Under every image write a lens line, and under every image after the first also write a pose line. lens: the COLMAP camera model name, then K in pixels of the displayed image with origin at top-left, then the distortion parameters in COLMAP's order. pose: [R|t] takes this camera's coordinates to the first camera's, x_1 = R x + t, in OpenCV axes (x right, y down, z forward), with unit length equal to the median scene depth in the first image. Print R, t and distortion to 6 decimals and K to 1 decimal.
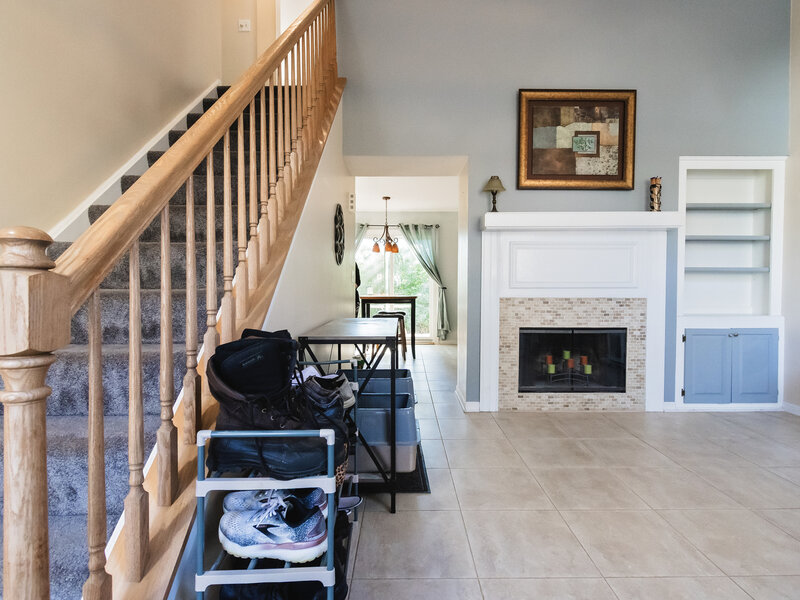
lens RADIAL K [[425.6, 0, 400.0], [0, 425.6, 300.0], [0, 0, 1]] dist [0.017208, -0.008961]
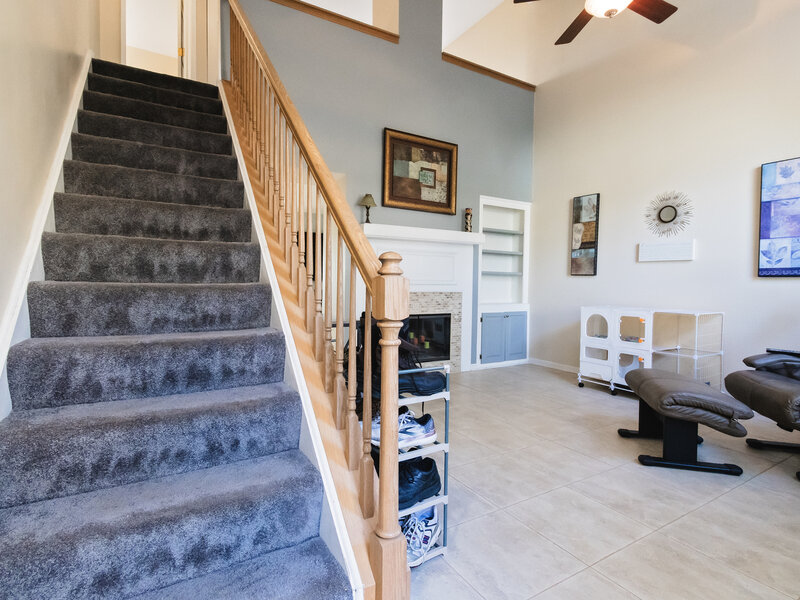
lens RADIAL K [[425.6, 0, 400.0], [0, 425.6, 300.0], [0, 0, 1]] dist [0.017208, -0.008961]
pose [[0.858413, -0.010215, 0.512858, -0.331463], [0.004764, 0.999917, 0.011941, 0.003621], [-0.512938, -0.007807, 0.858390, -0.111451]]
